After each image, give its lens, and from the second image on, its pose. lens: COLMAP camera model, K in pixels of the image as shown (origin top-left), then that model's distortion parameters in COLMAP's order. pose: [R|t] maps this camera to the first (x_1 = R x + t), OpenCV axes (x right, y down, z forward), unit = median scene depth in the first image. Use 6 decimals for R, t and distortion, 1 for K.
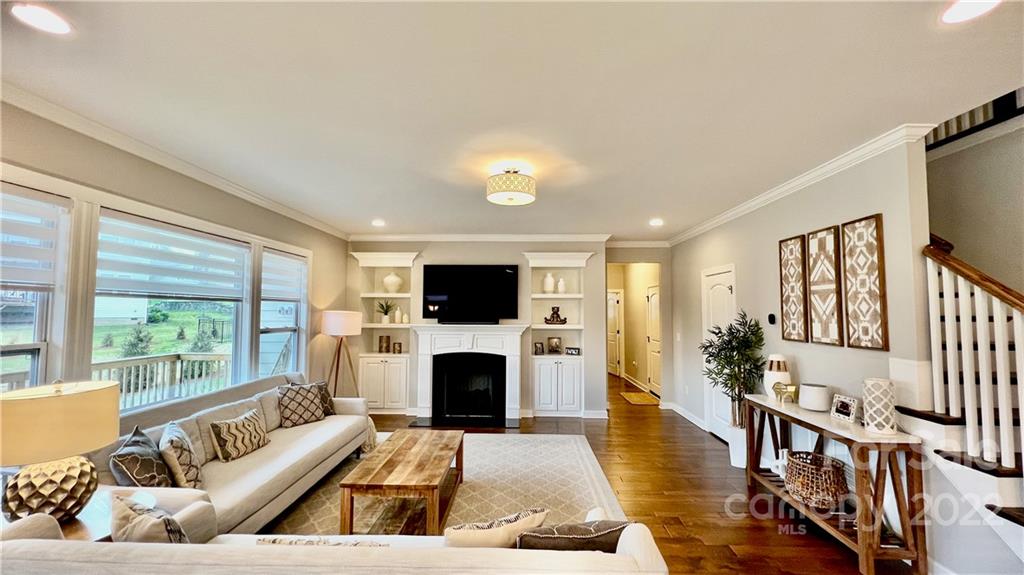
lens RADIAL K [[409.7, 0, 511.8], [0, 409.7, 289.7], [0, 0, 1]] dist [-0.003221, -0.000042]
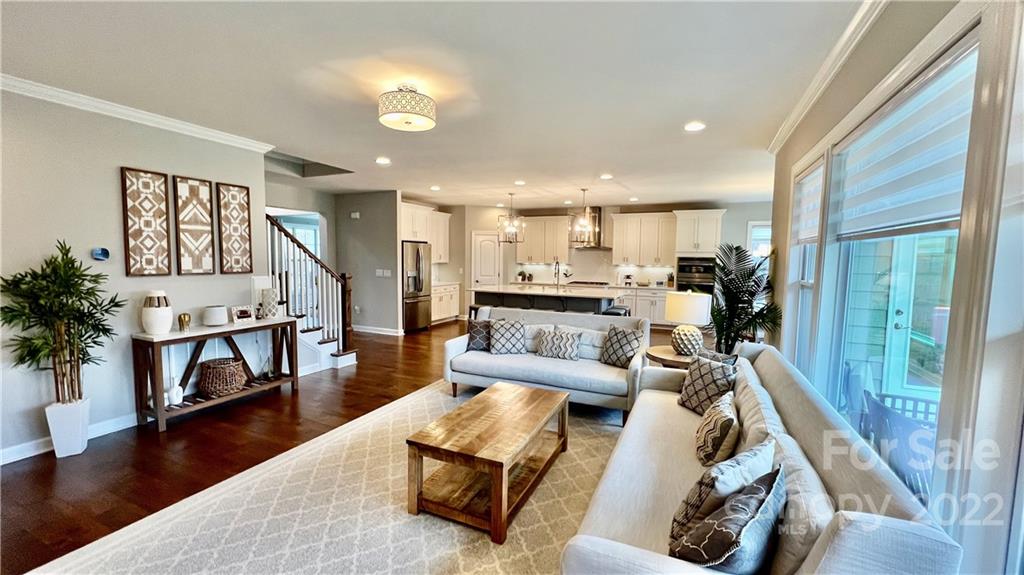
lens RADIAL K [[409.7, 0, 515.7], [0, 409.7, 288.6], [0, 0, 1]] dist [-0.003221, -0.000042]
pose [[-0.920784, -0.041602, 0.387848, -0.593194], [-0.033640, 0.999061, 0.027298, 0.111774], [-0.388619, 0.012088, -0.921319, 1.775572]]
